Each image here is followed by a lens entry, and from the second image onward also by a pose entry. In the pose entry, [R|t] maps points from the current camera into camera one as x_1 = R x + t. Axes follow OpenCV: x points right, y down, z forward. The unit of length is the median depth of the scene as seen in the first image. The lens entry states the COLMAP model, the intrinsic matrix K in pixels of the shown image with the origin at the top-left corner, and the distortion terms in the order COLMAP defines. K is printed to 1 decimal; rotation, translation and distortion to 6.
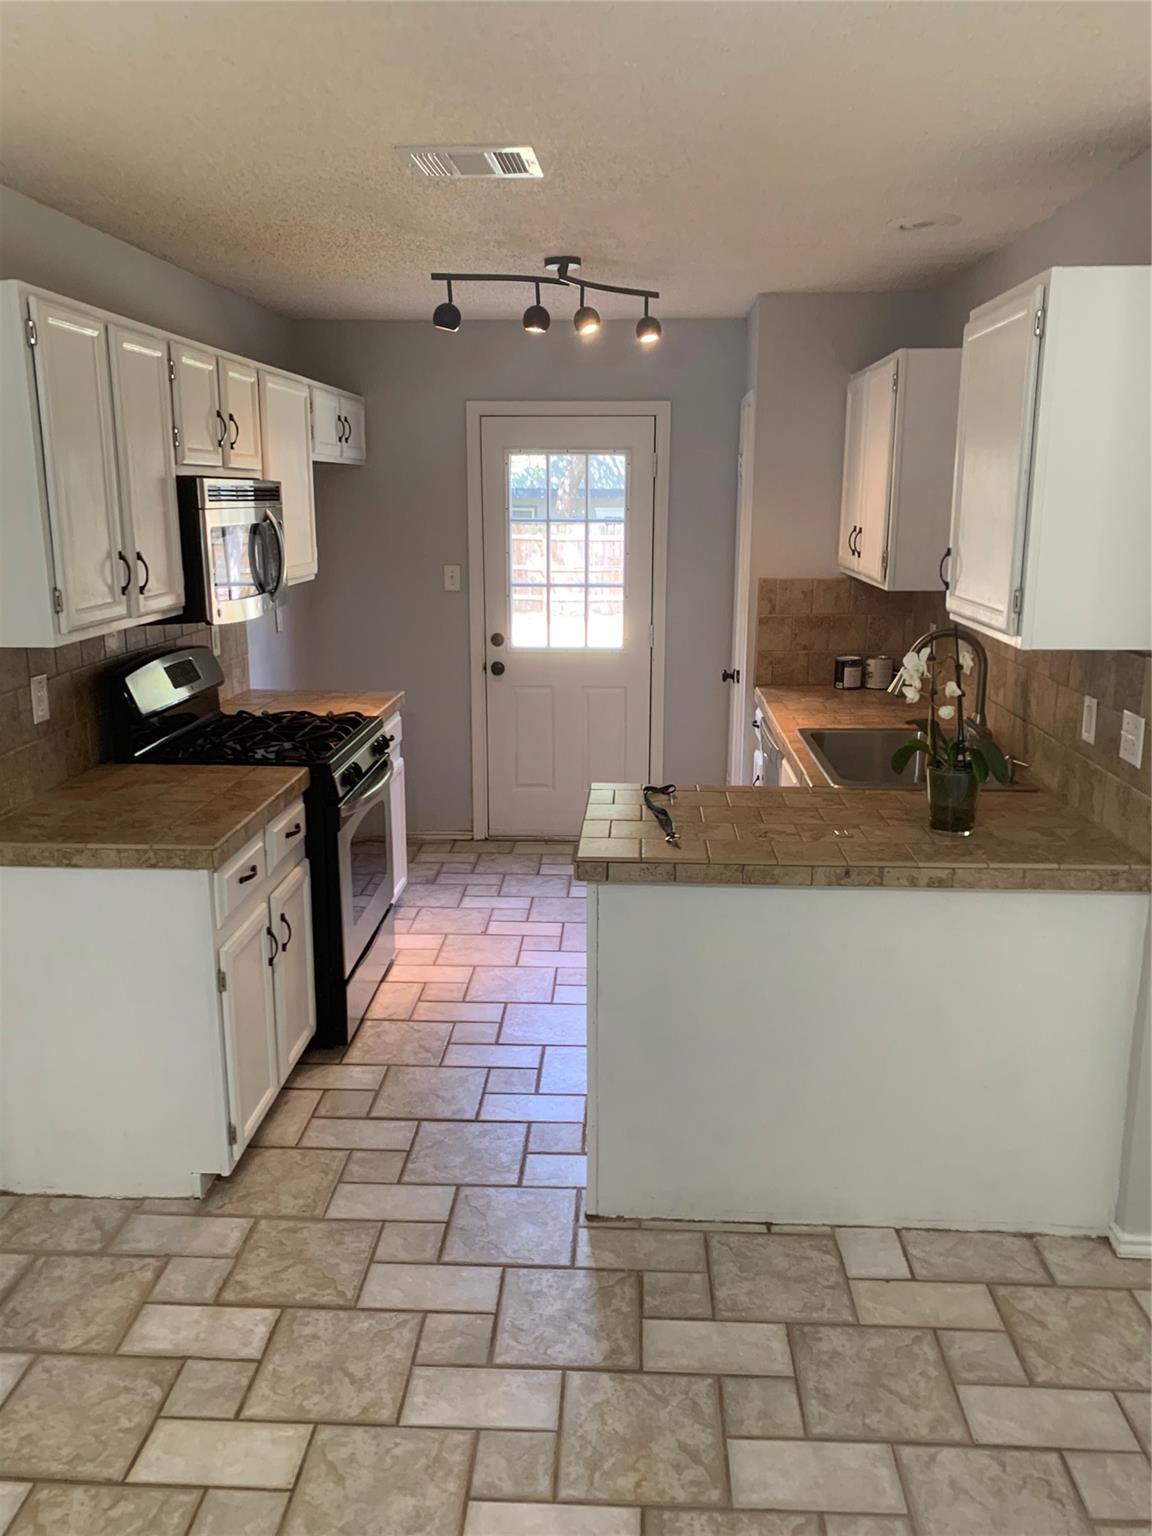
lens RADIAL K [[1173.1, 0, 576.0], [0, 1173.1, 768.0], [0, 0, 1]] dist [0.080376, -0.139657]
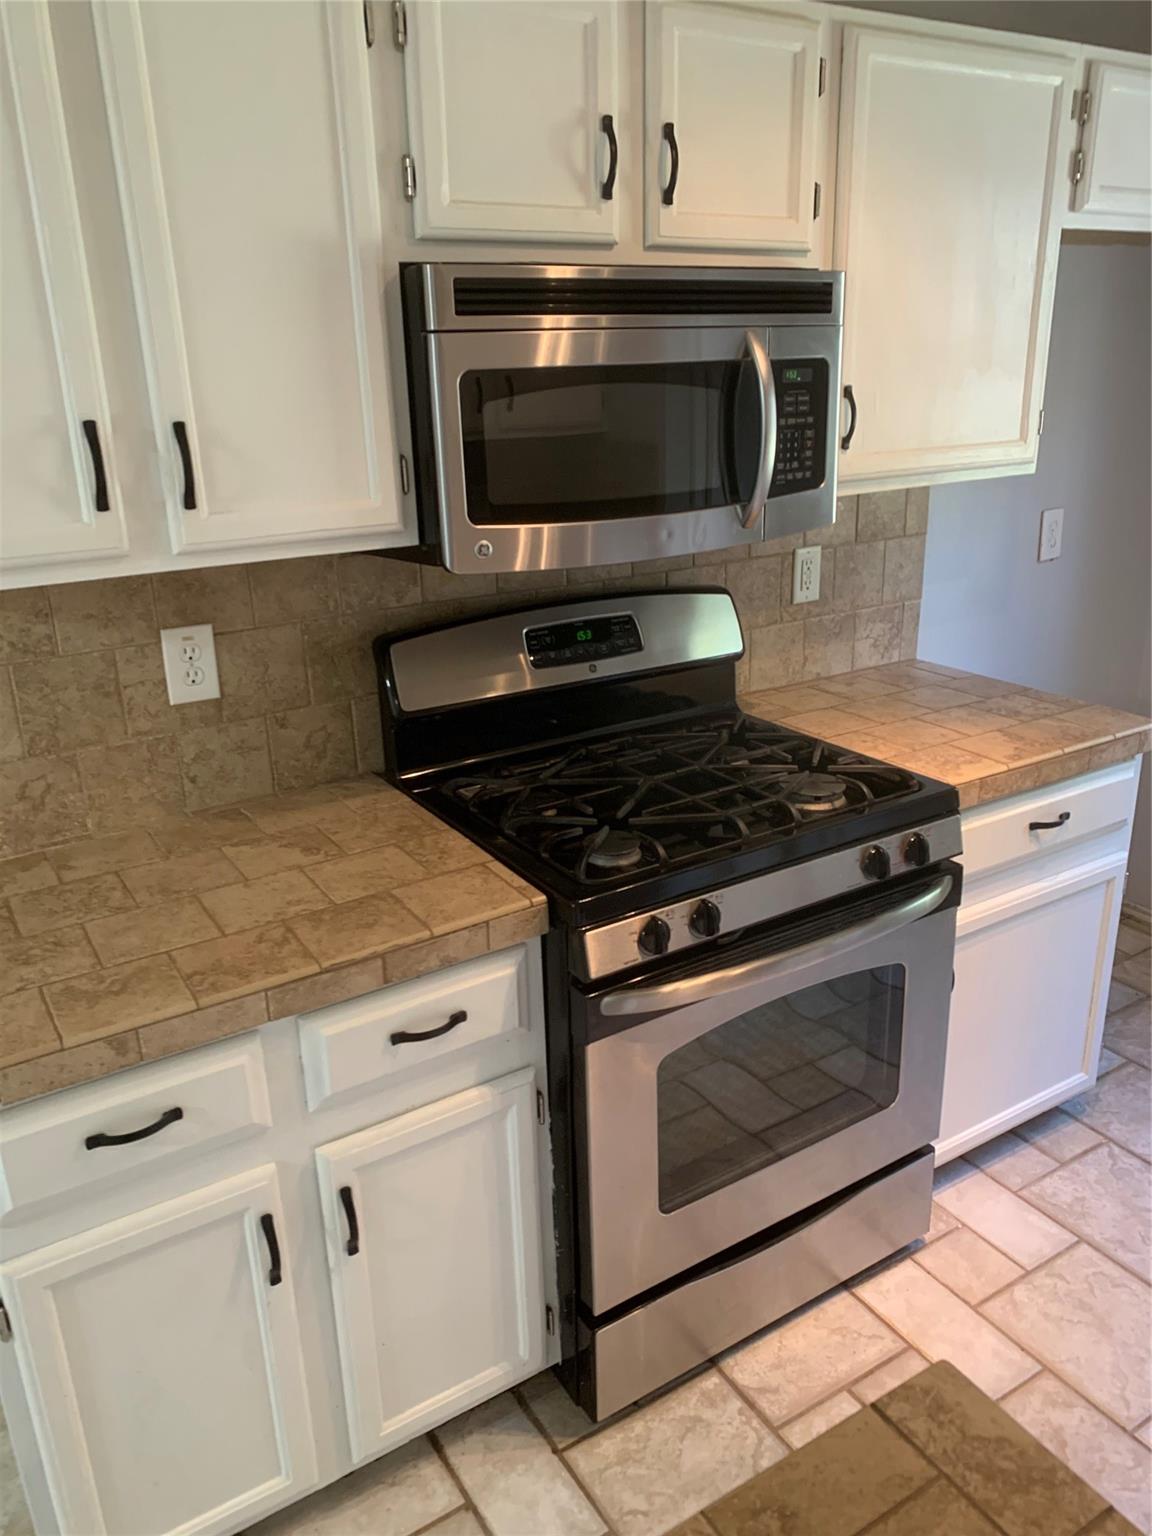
lens RADIAL K [[1173.0, 0, 576.0], [0, 1173.0, 768.0], [0, 0, 1]] dist [-0.004234, -0.000876]
pose [[0.568154, 0.258837, -0.781156, 0.121327], [-0.159211, 0.965885, 0.204249, -0.138628], [0.807374, 0.008324, 0.589981, 0.690663]]
